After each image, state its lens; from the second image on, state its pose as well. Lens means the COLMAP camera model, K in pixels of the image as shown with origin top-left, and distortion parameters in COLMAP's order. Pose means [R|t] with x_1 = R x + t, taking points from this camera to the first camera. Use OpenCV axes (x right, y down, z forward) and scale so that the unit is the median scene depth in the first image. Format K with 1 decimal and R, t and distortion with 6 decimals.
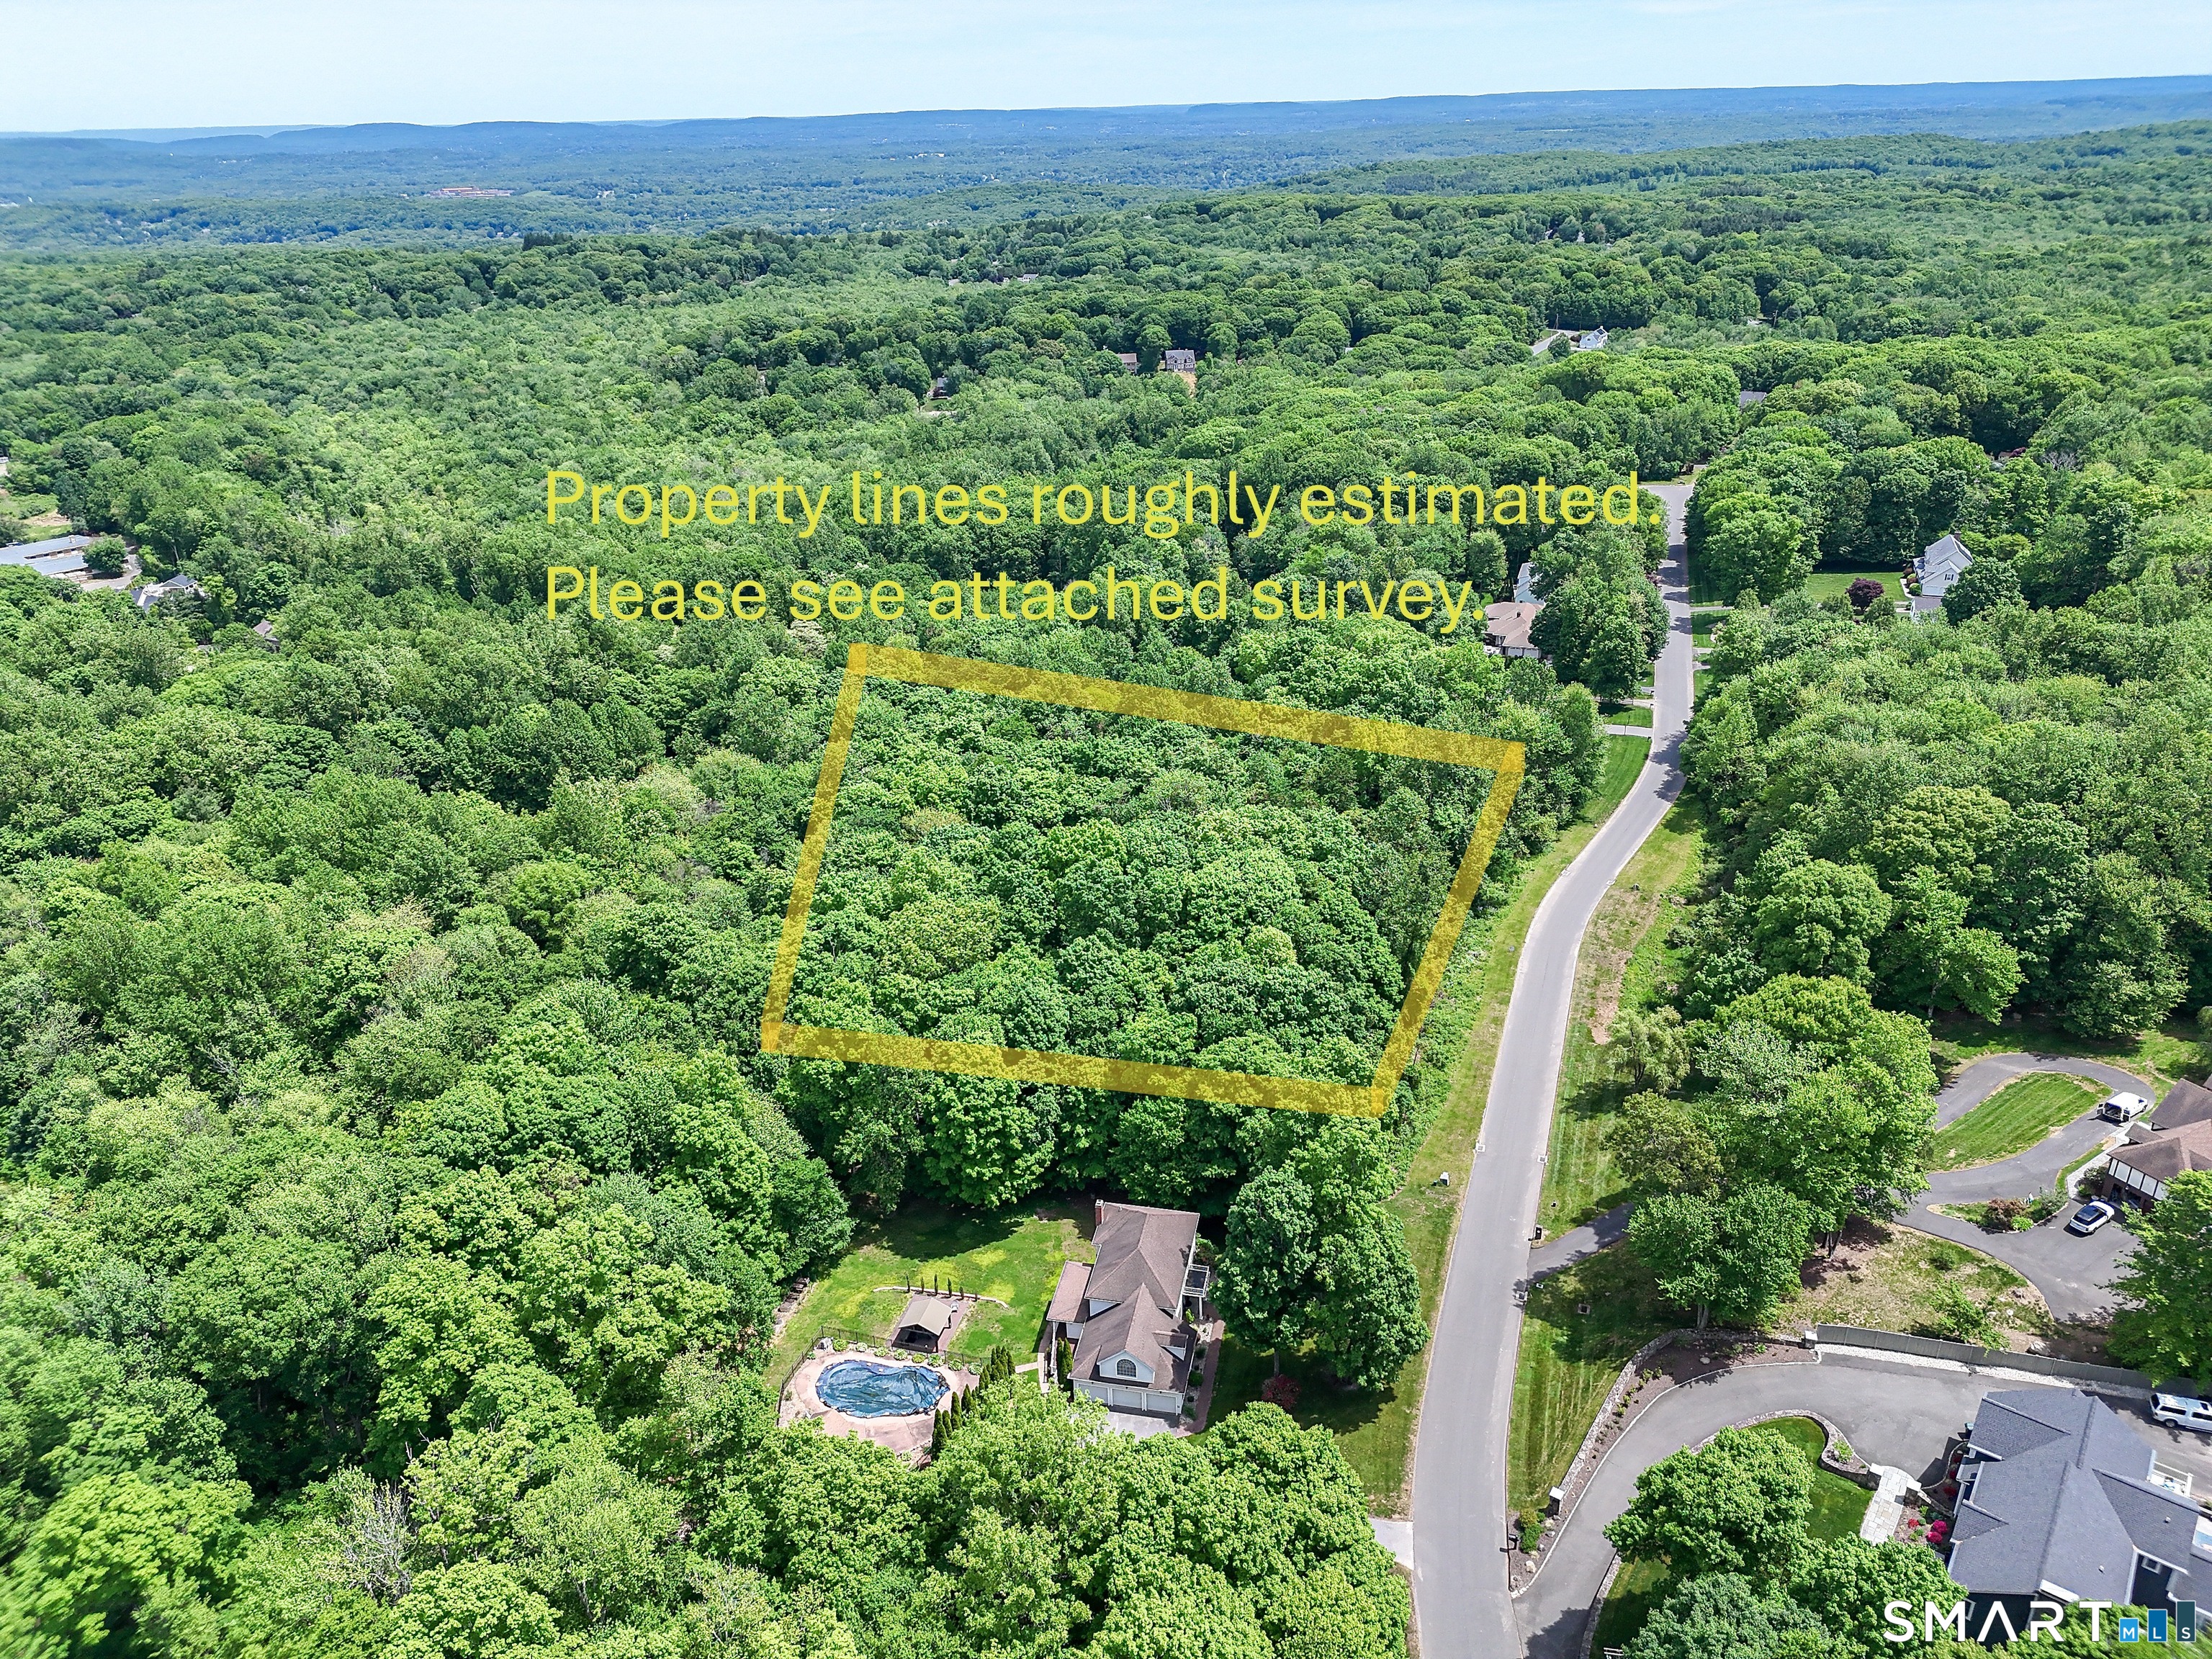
lens RADIAL K [[1547.0, 0, 1101.3], [0, 1547.0, 818.4], [0, 0, 1]] dist [0.062402, -0.057592]
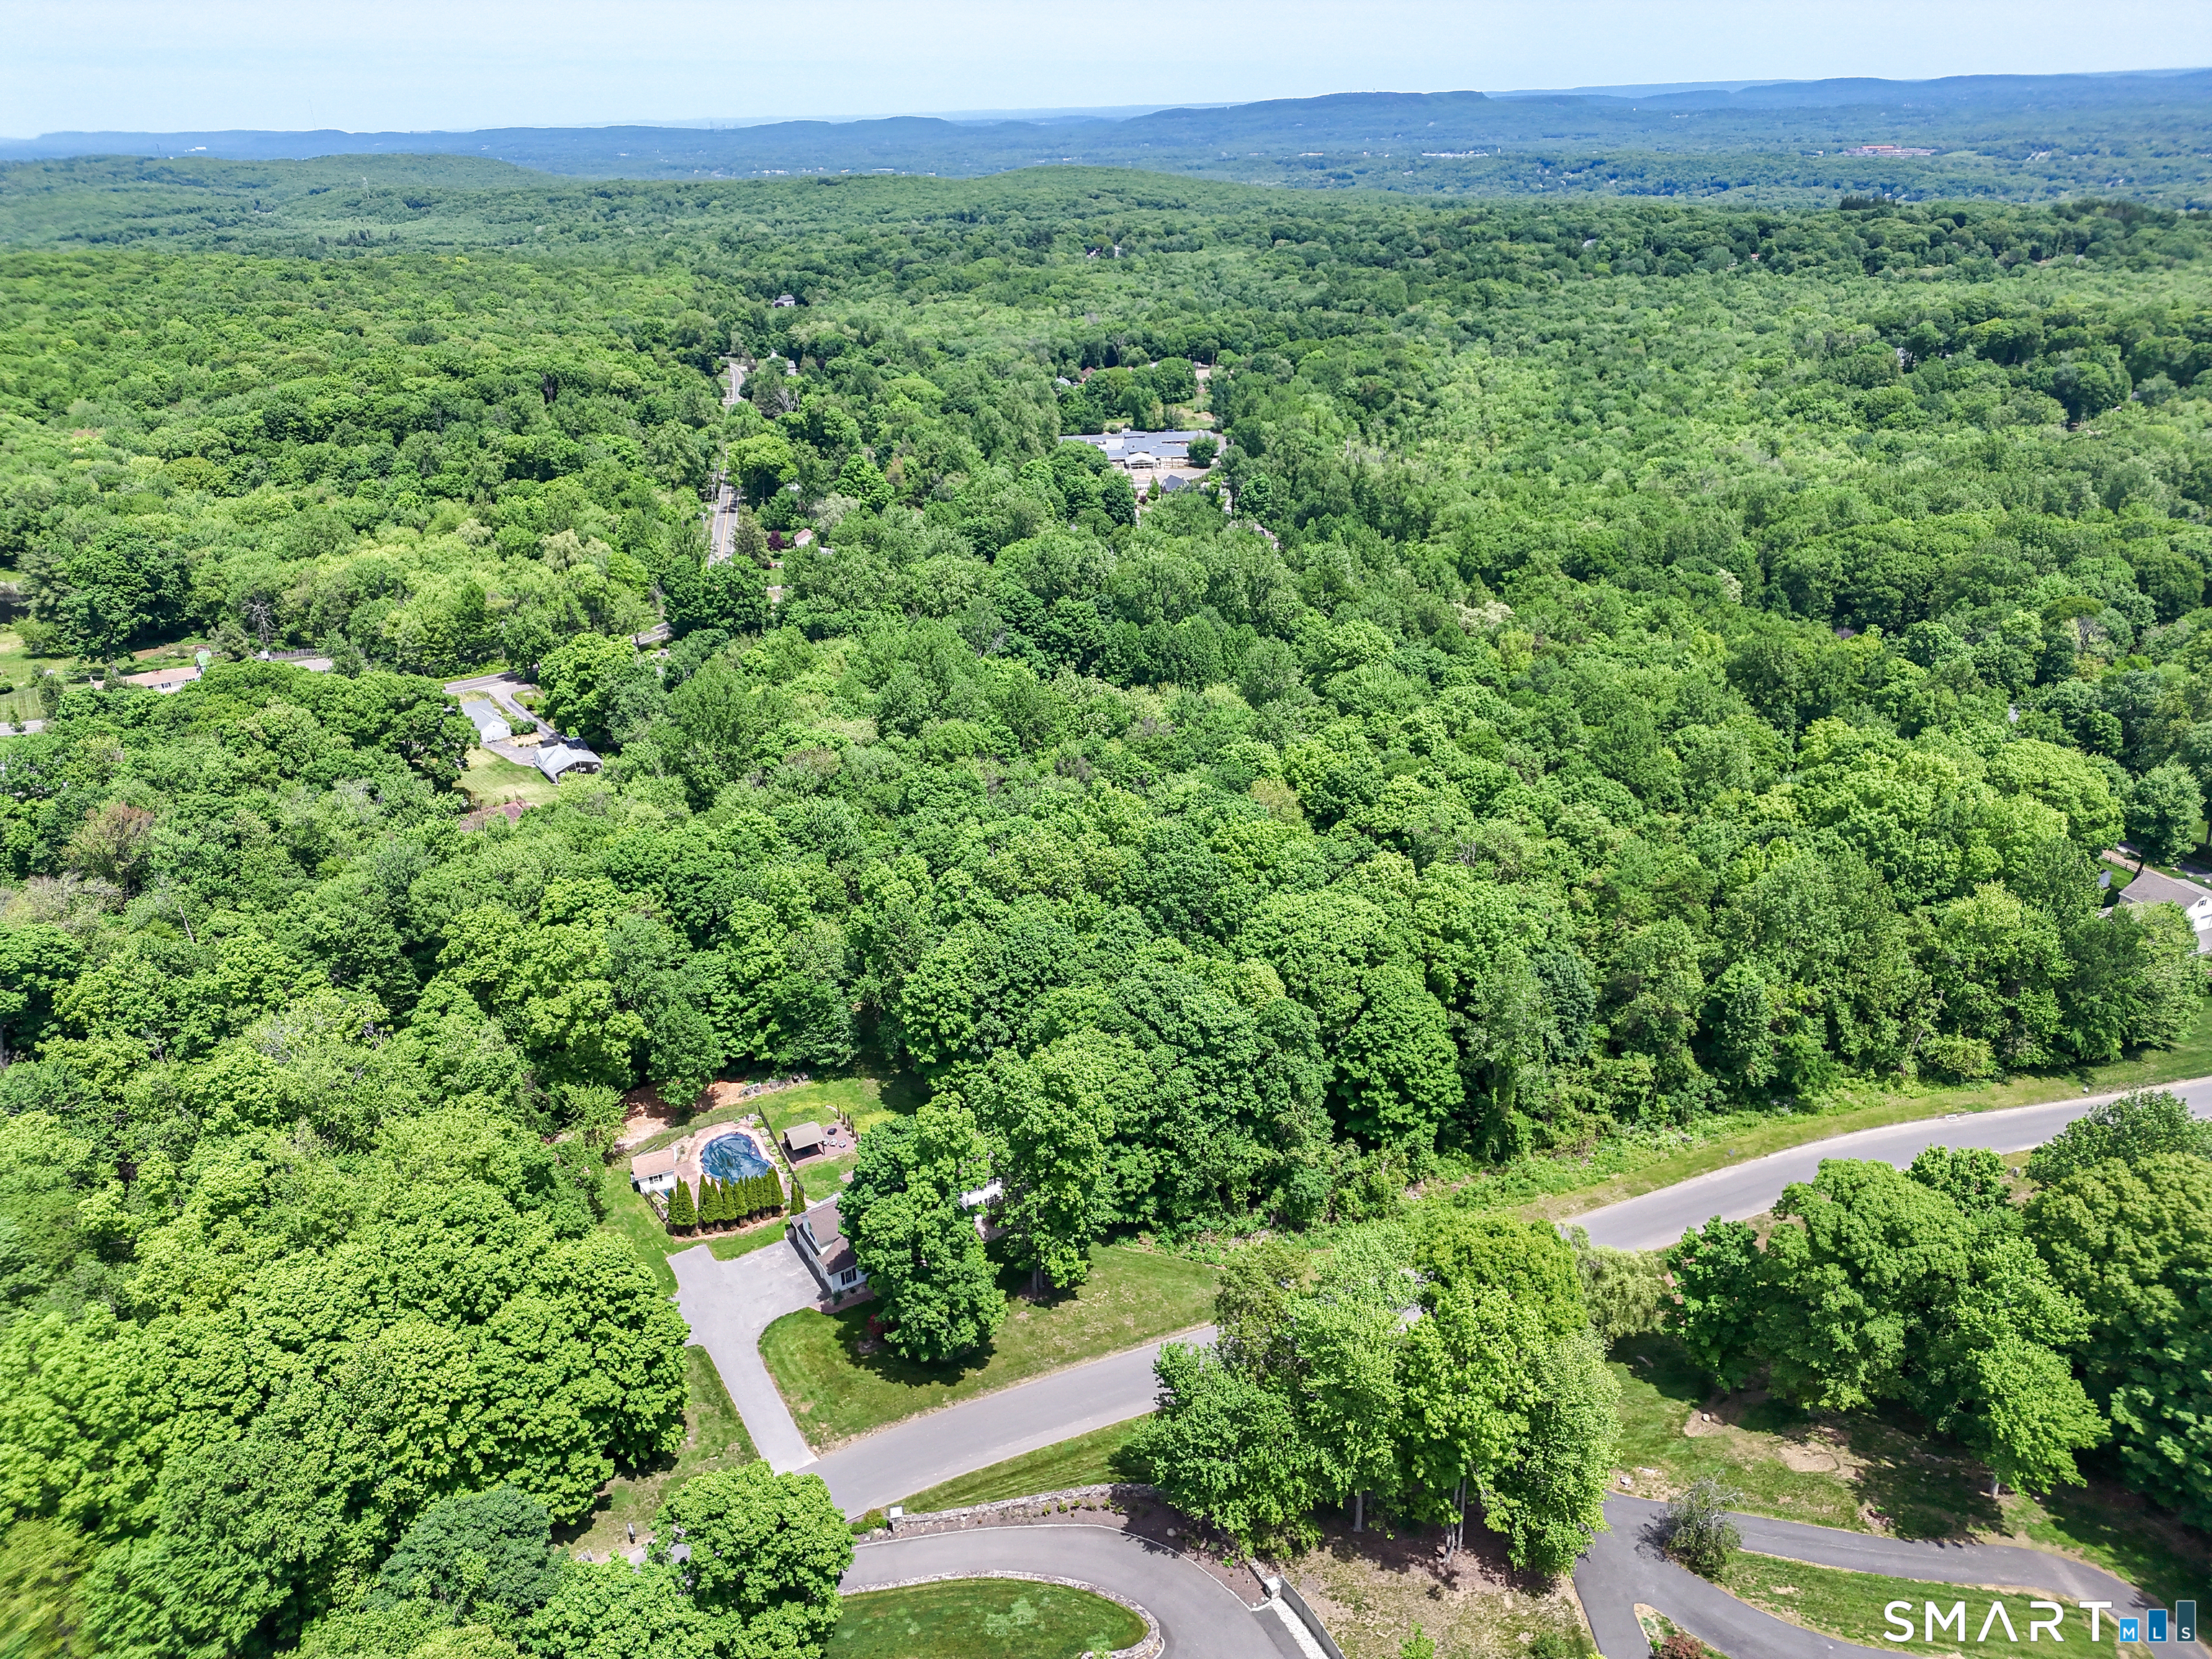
lens RADIAL K [[1547.0, 0, 1107.9], [0, 1547.0, 813.2], [0, 0, 1]] dist [0.062402, -0.057592]
pose [[0.691840, 0.307077, -0.653500, 0.544821], [-0.293227, 0.946556, 0.134353, -0.101170], [0.659830, 0.098673, 0.744908, 0.180611]]
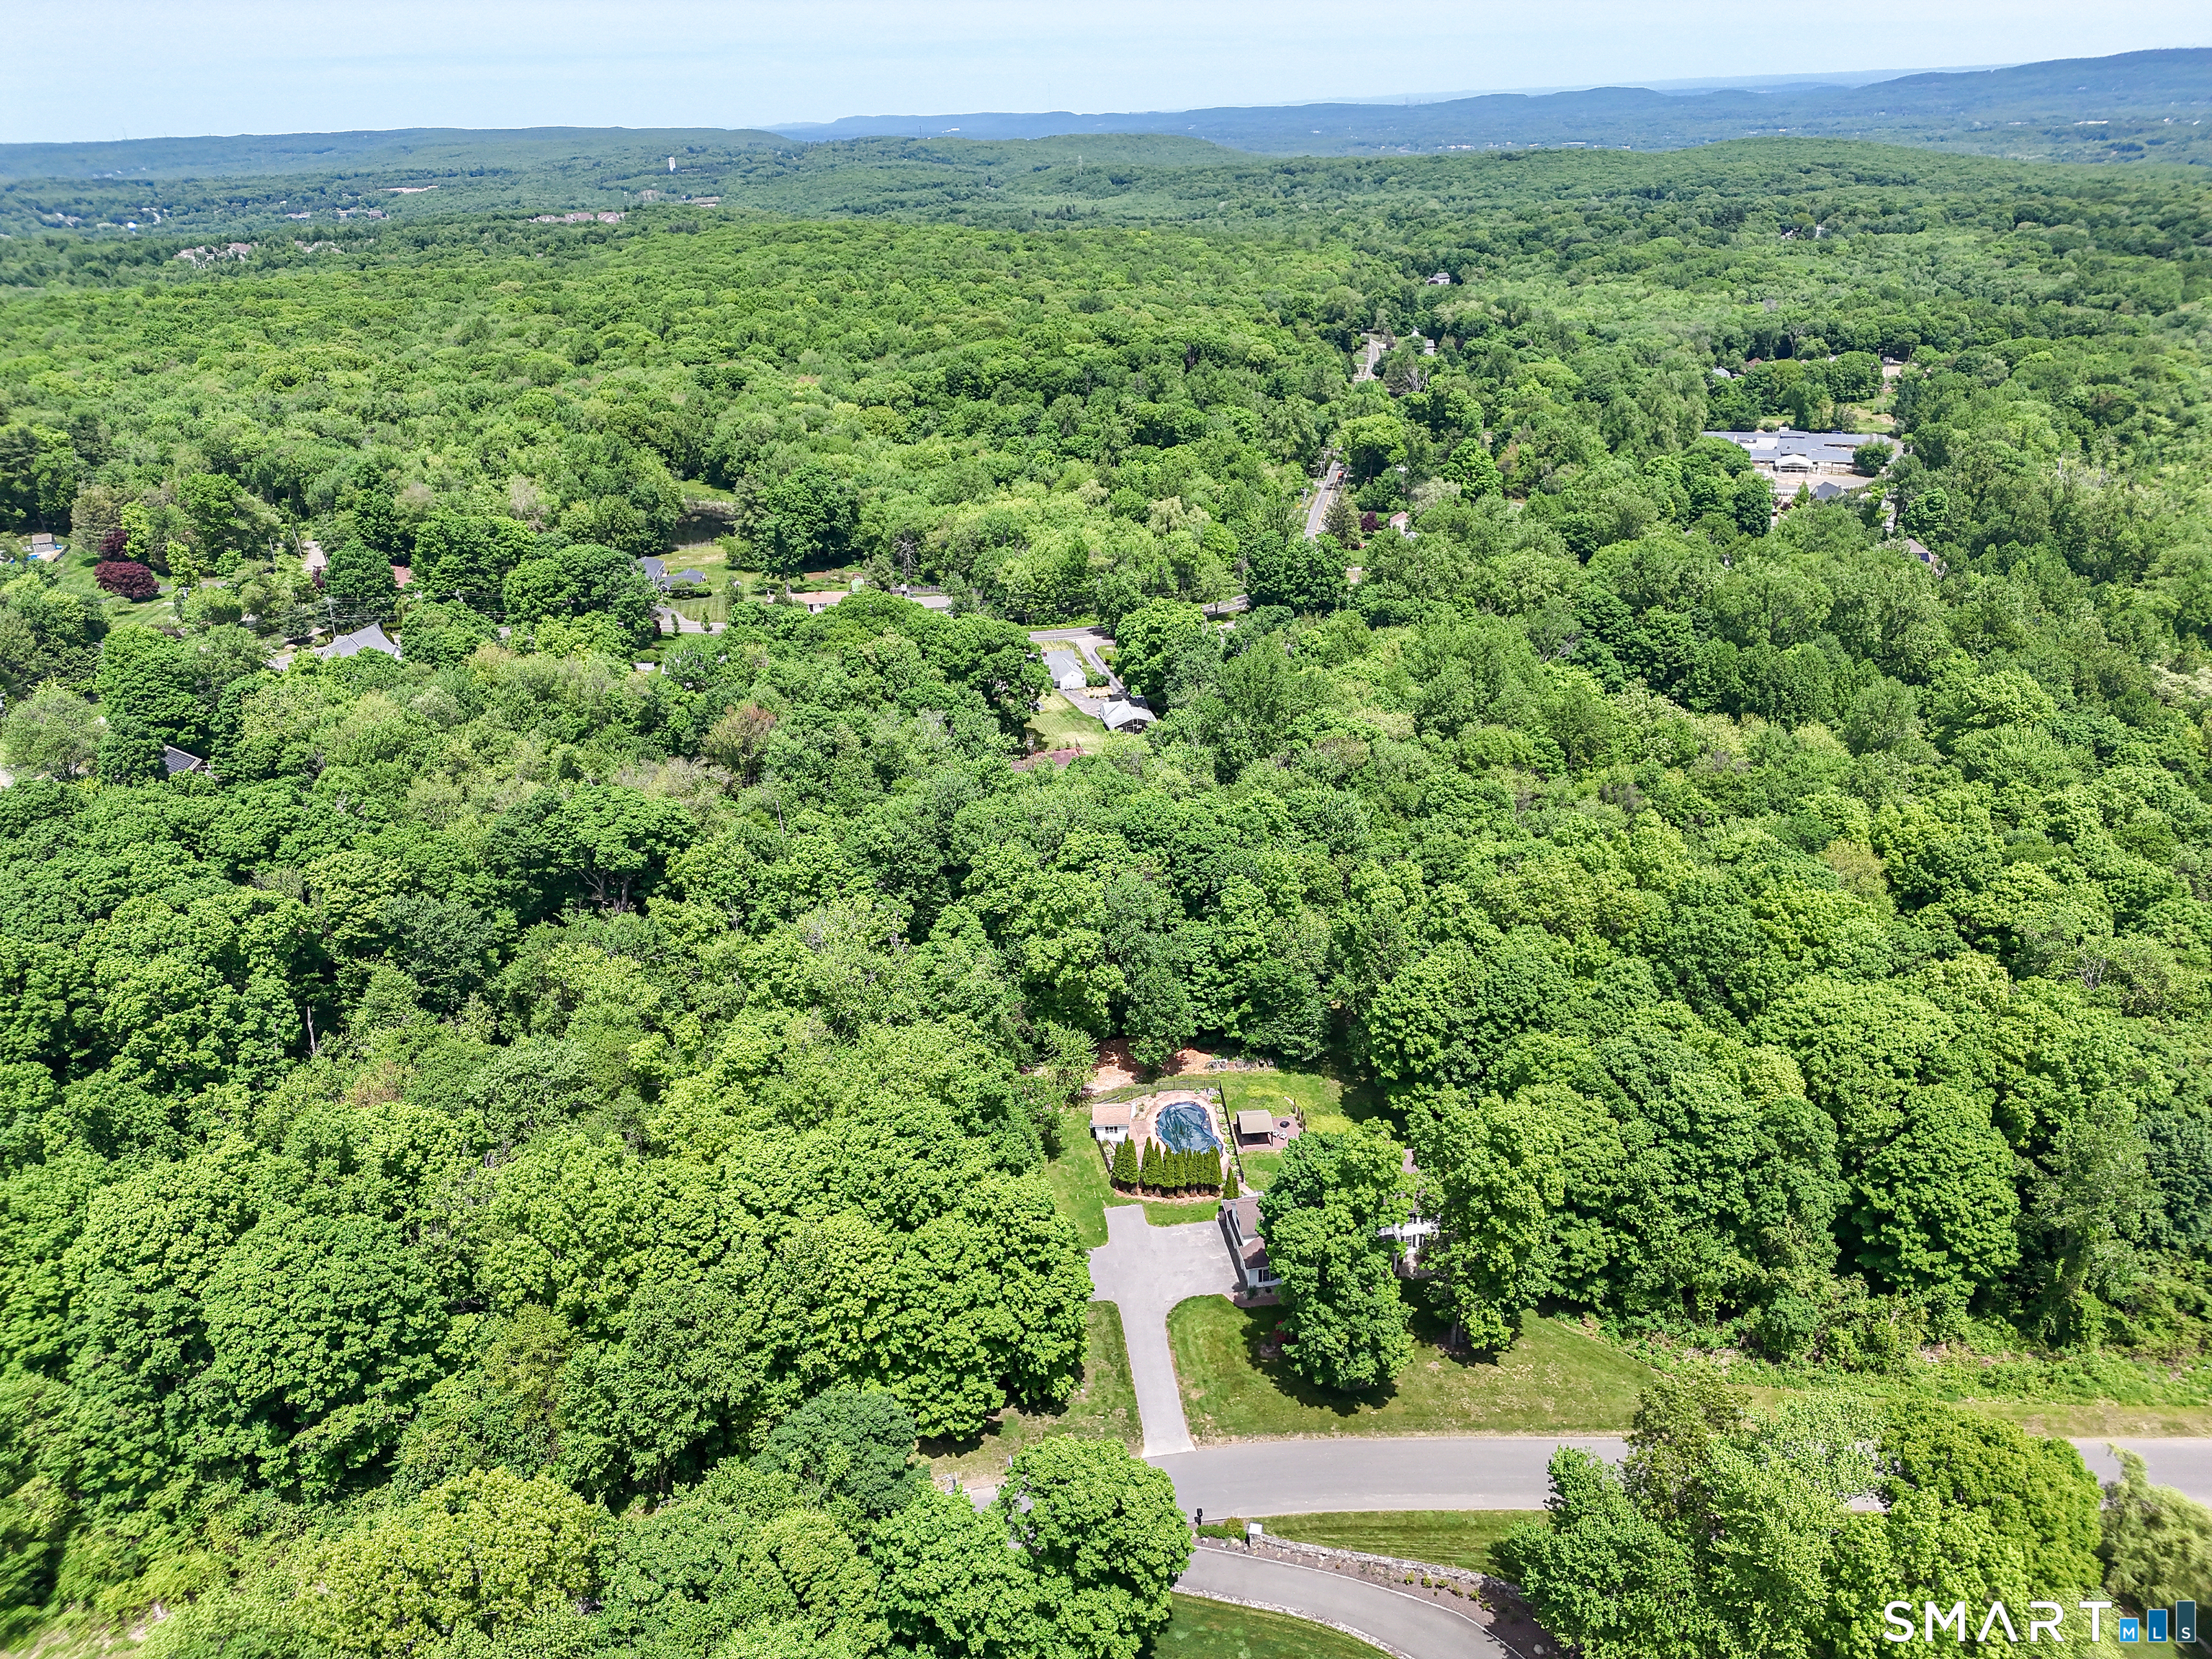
lens RADIAL K [[1547.0, 0, 1106.2], [0, 1547.0, 823.5], [0, 0, 1]] dist [0.062402, -0.057592]
pose [[0.355728, 0.404495, -0.842521, 0.546425], [-0.363127, 0.890479, 0.274201, -0.119363], [0.861160, 0.208402, 0.463651, 0.225296]]
